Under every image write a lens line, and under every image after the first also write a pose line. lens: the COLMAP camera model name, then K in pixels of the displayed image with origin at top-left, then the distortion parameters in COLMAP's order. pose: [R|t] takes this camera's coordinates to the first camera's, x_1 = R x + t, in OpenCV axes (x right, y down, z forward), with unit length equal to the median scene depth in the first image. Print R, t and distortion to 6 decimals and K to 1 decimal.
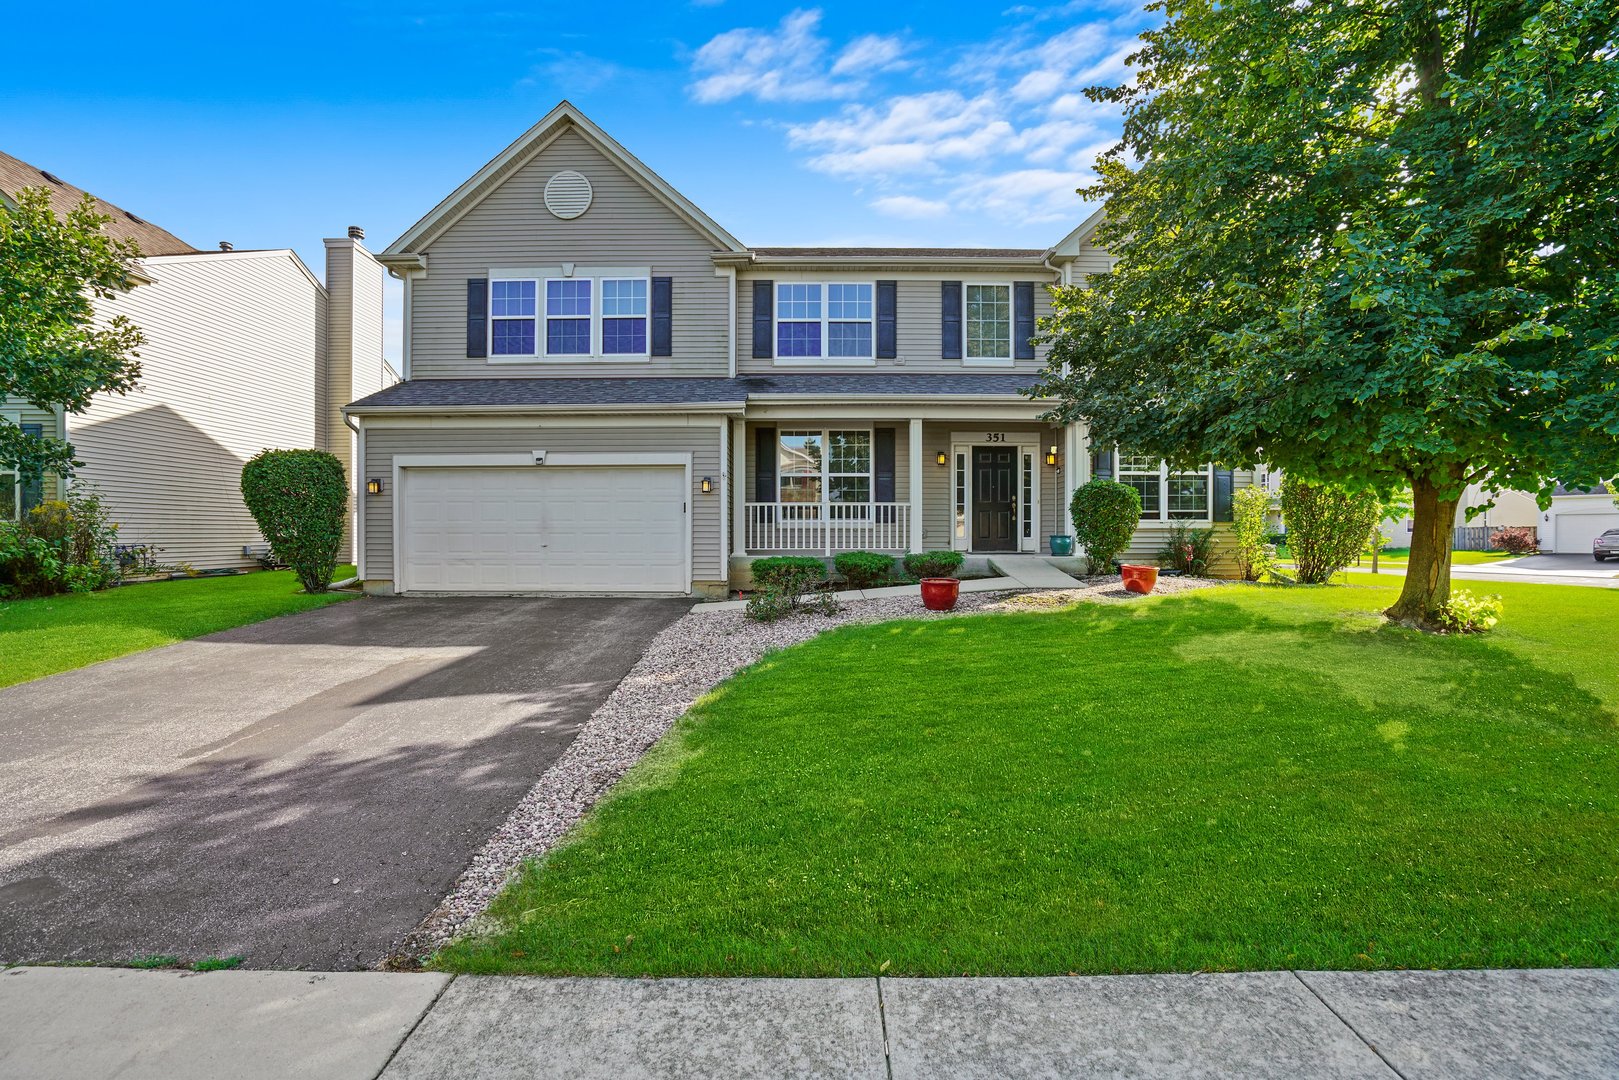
lens RADIAL K [[747.2, 0, 809.5], [0, 747.2, 540.0], [0, 0, 1]] dist [-0.083582, 0.056447]
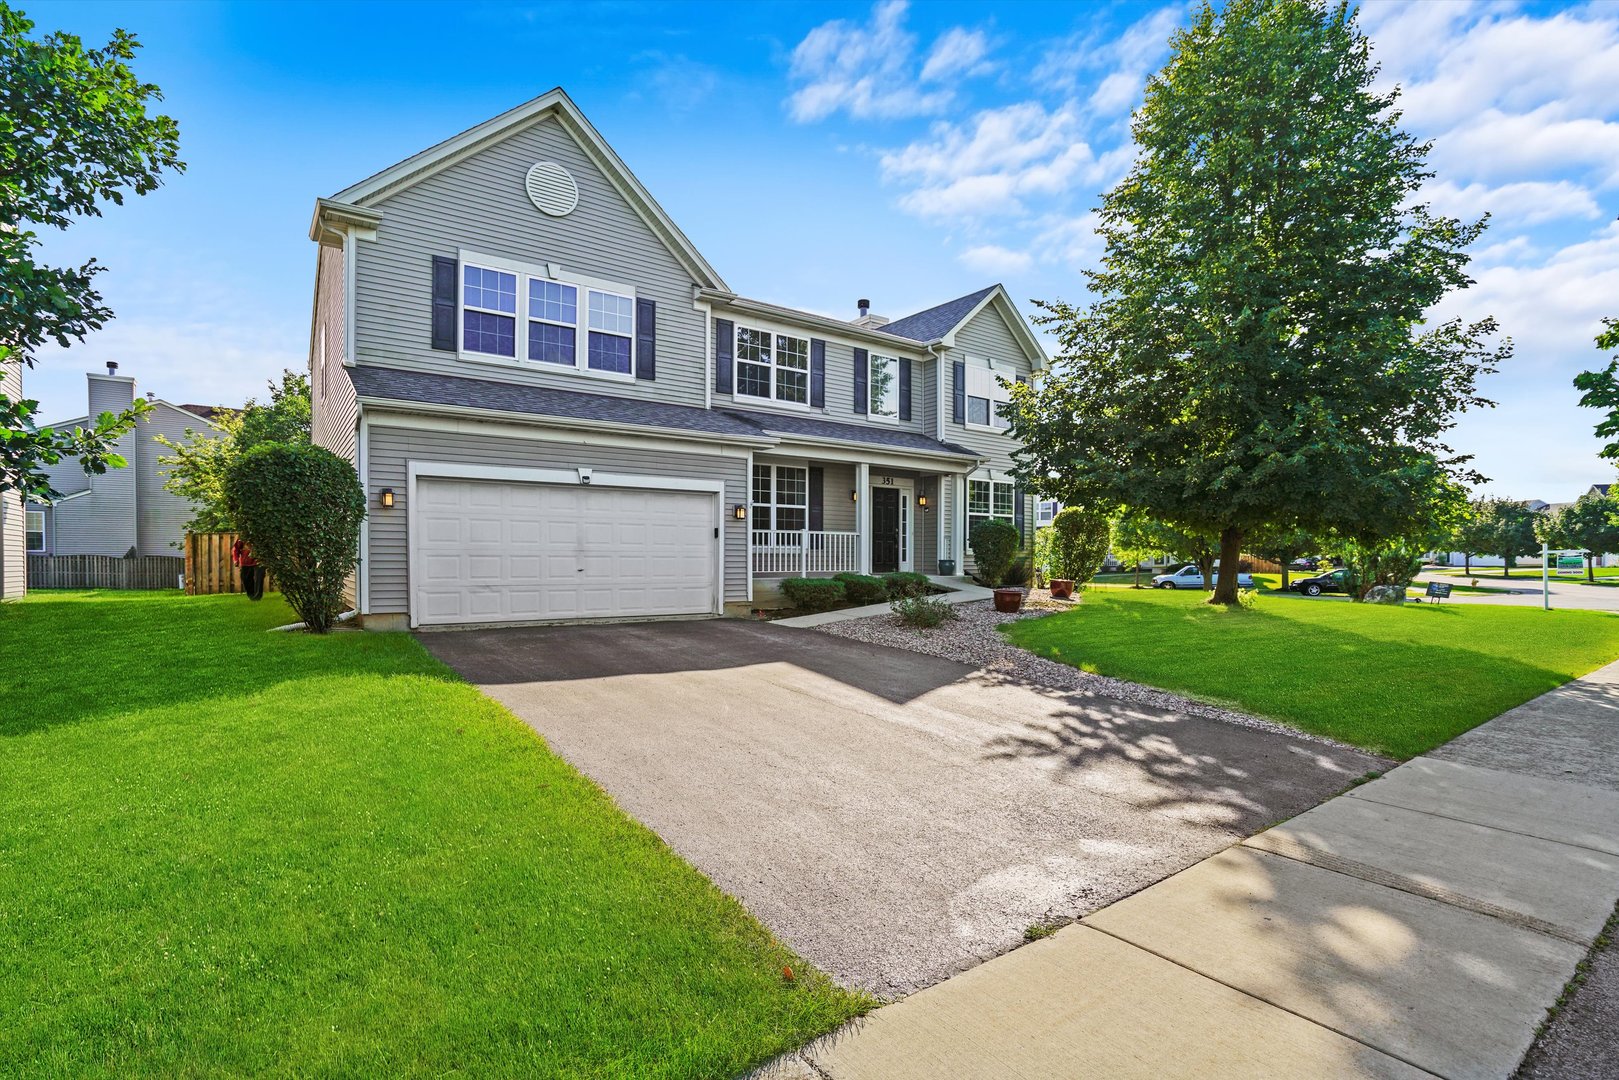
lens RADIAL K [[750.1, 0, 808.5], [0, 750.1, 572.4], [0, 0, 1]] dist [-0.038177, 0.000203]
pose [[0.817206, -0.008463, 0.576284, -0.605141], [0.003932, 0.999951, 0.009110, 0.003109], [-0.576333, -0.005178, 0.817199, 0.052611]]
